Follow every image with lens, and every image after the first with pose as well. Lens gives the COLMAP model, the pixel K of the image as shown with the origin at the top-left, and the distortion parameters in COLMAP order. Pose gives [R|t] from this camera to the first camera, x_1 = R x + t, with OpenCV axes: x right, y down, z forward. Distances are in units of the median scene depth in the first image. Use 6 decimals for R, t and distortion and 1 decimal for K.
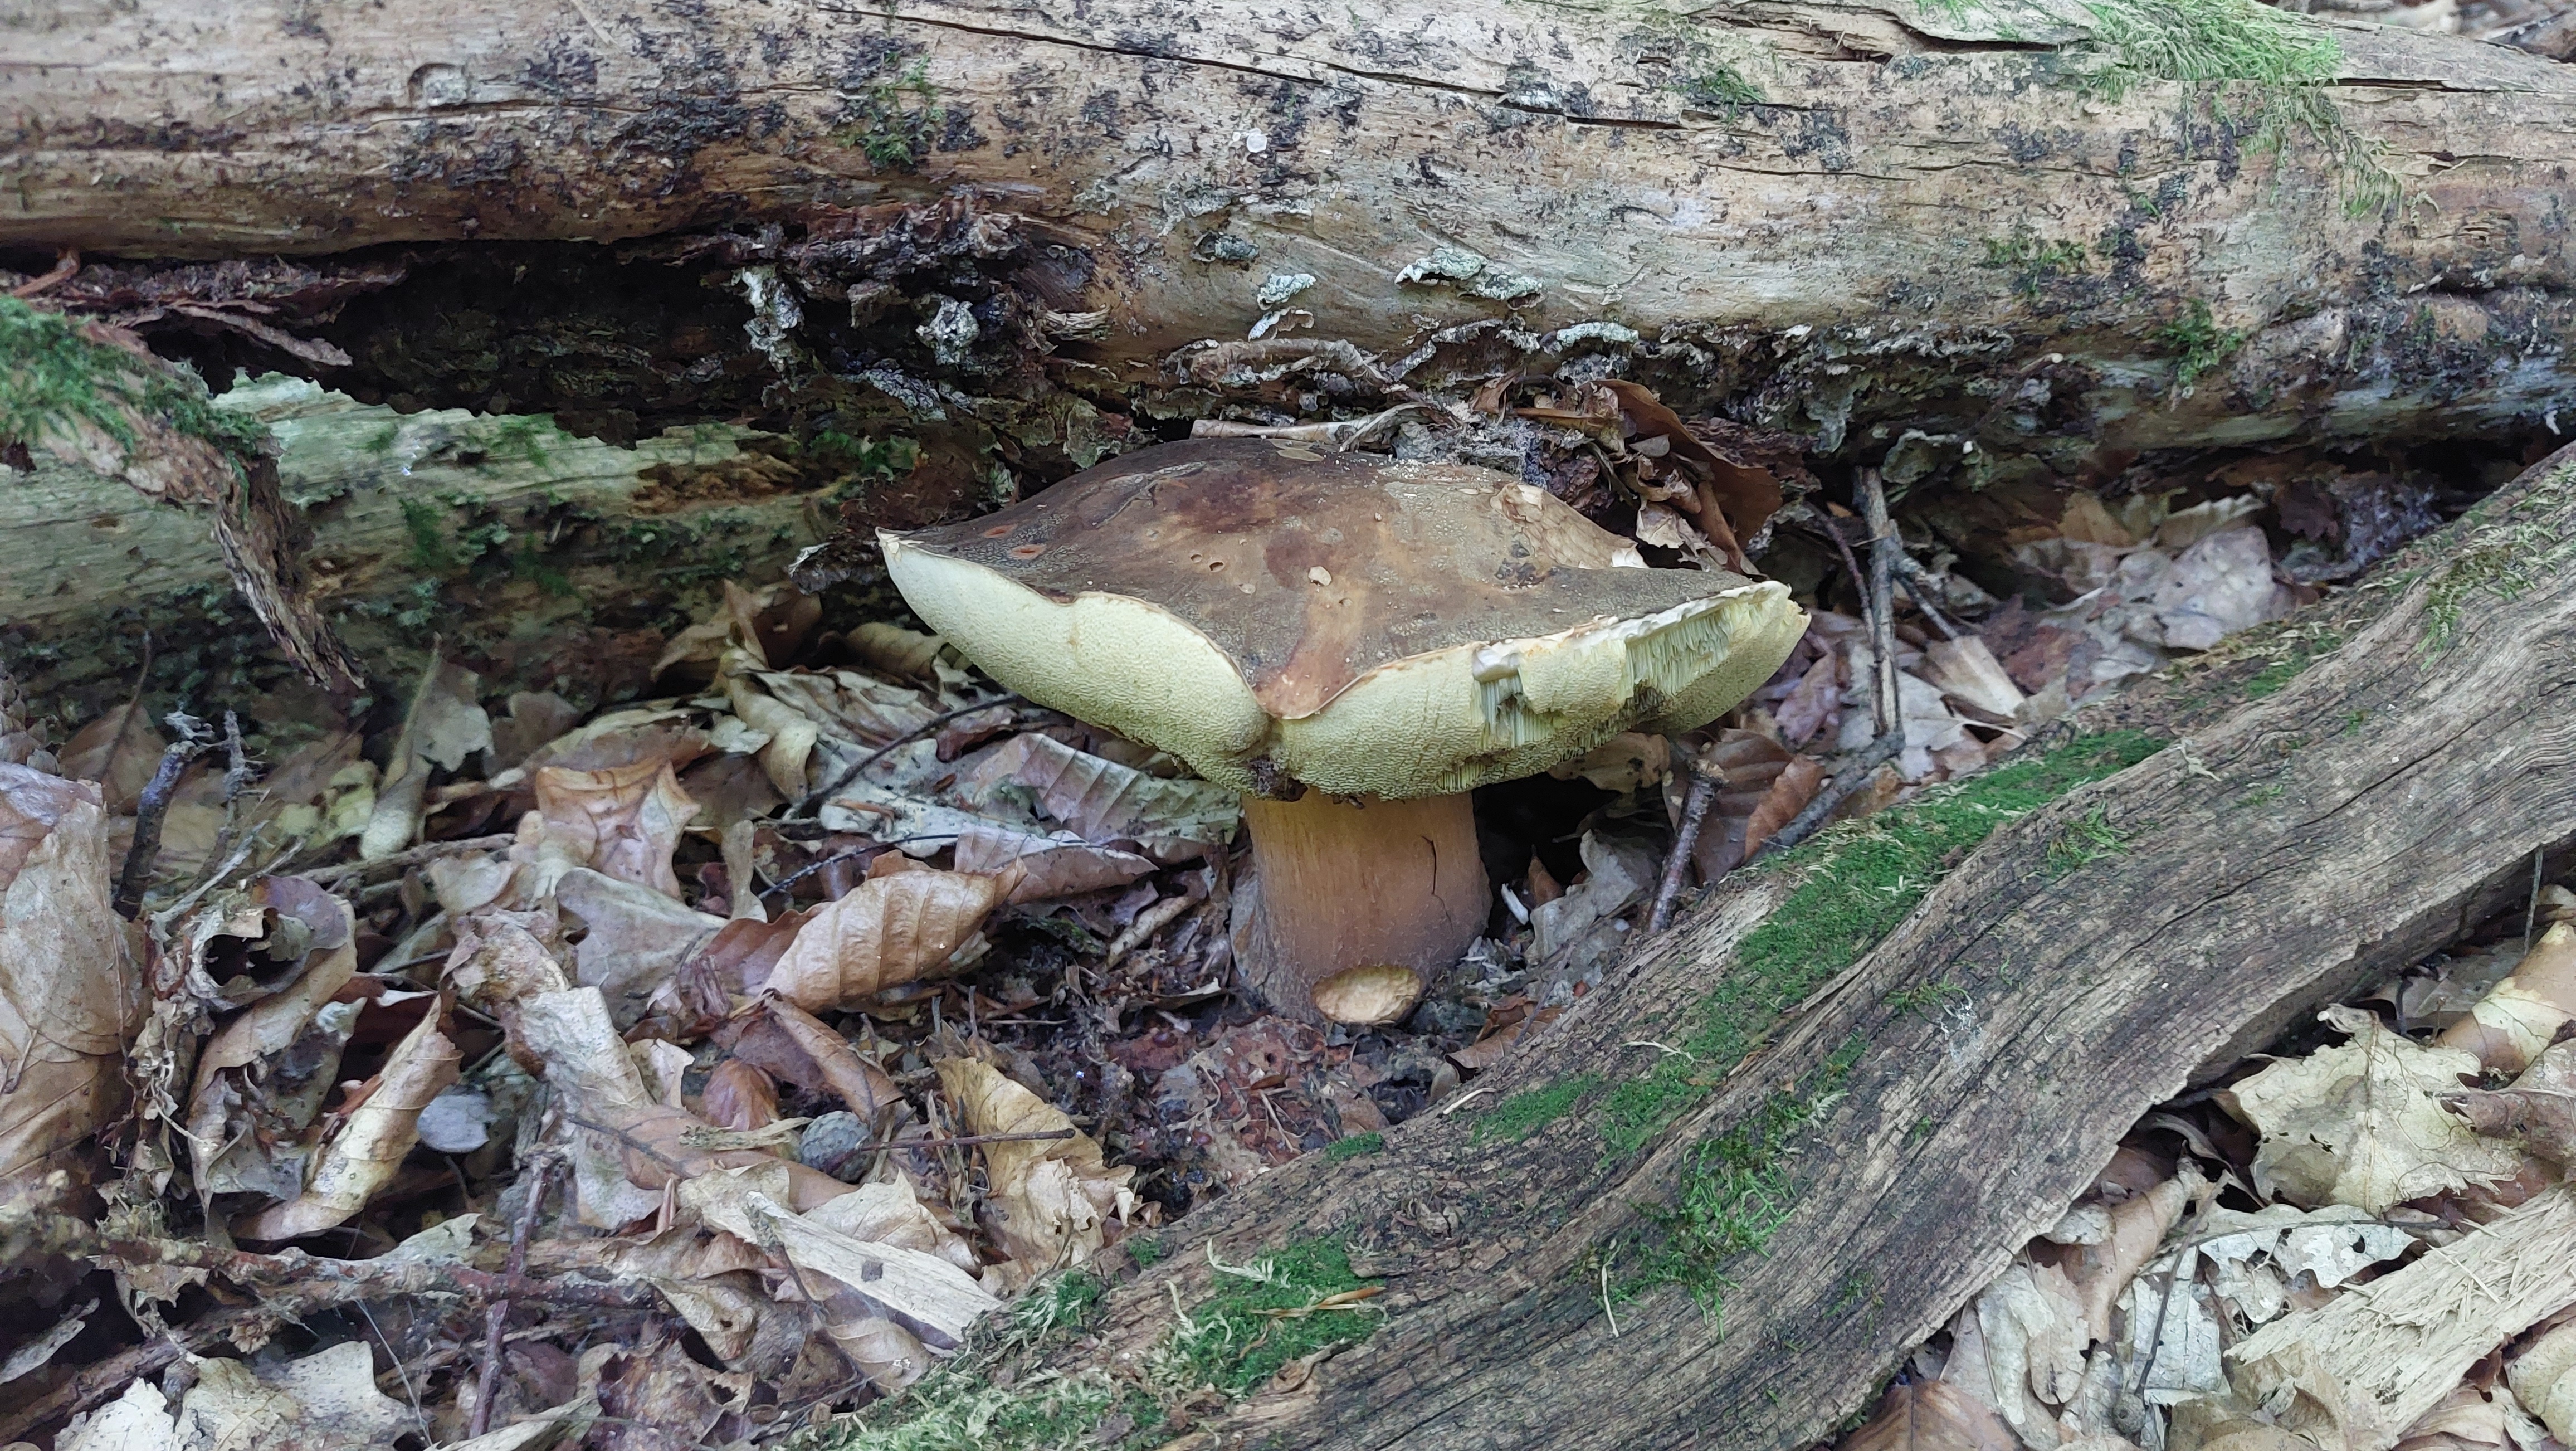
lens RADIAL K [[2002.9, 0, 1270.0], [0, 2002.9, 732.1], [0, 0, 1]] dist [0.058860, -0.002696]
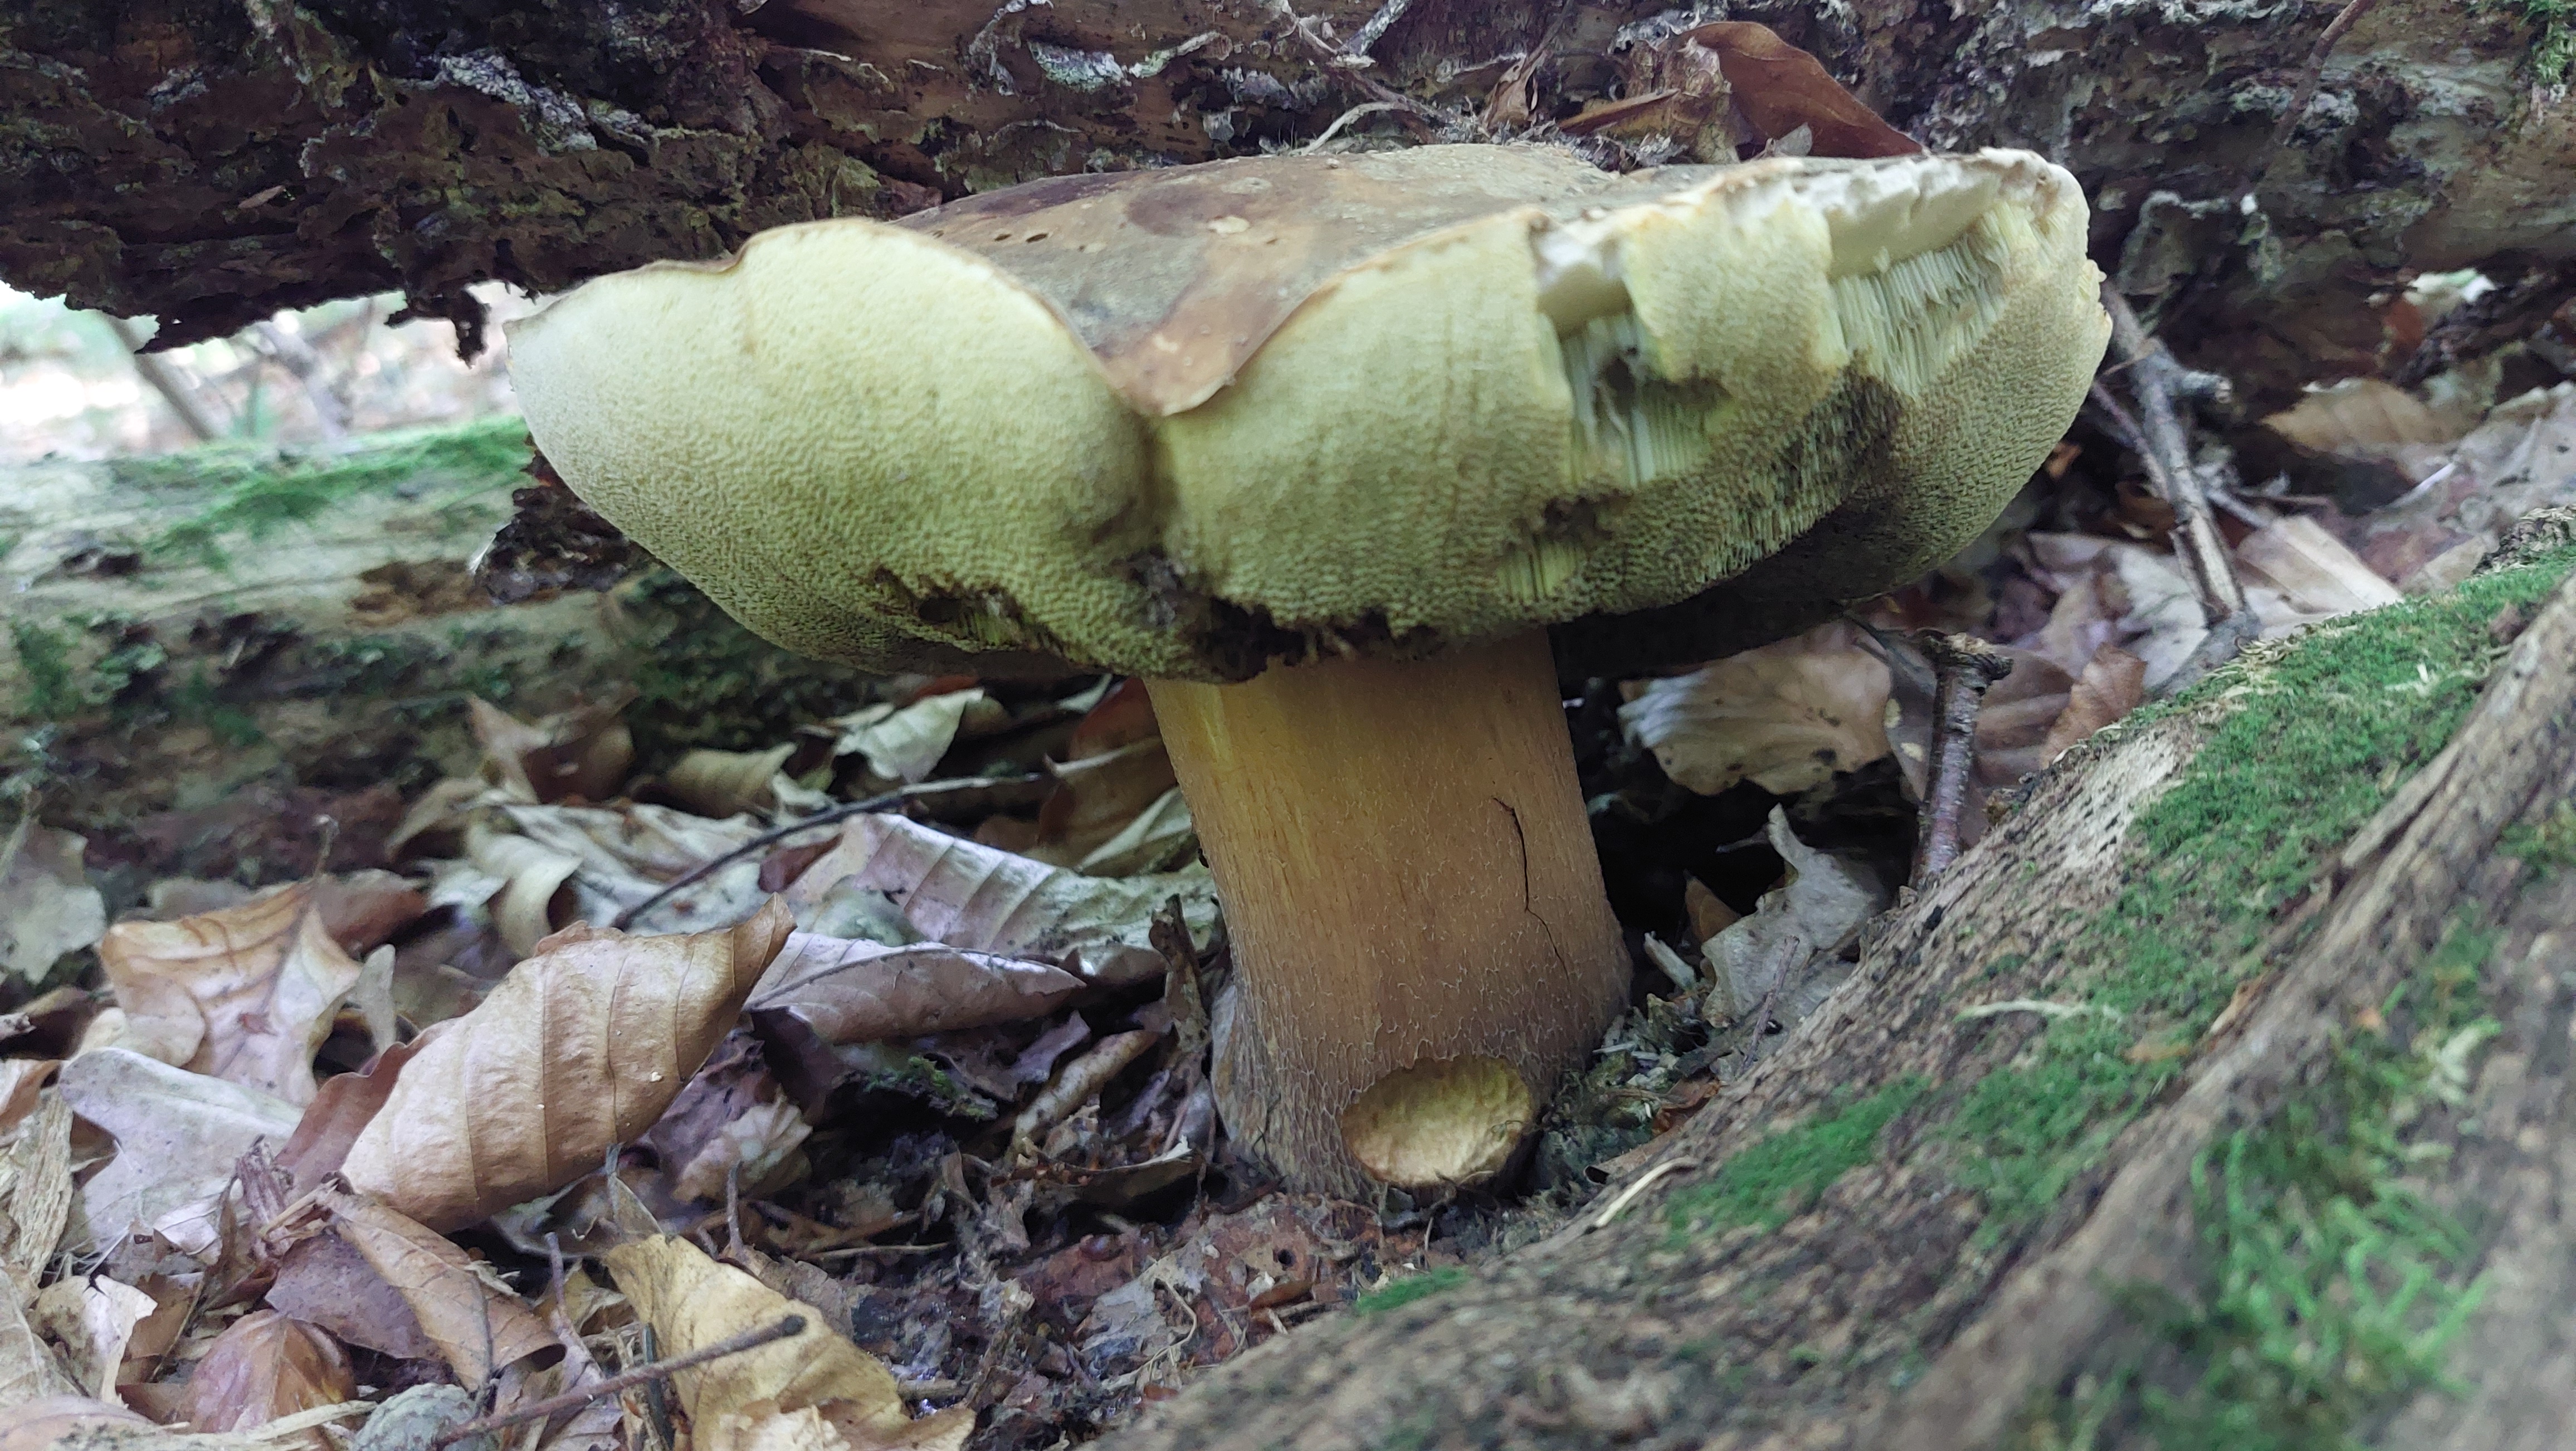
lens RADIAL K [[1954.1, 0, 1288.0], [0, 1954.1, 725.5], [0, 0, 1]] dist [-0.003512, -0.001067]
pose [[0.993329, -0.113331, -0.021278, 0.029674], [0.105869, 0.969462, -0.221212, 0.136903], [0.045698, 0.217484, 0.974994, 0.418782]]
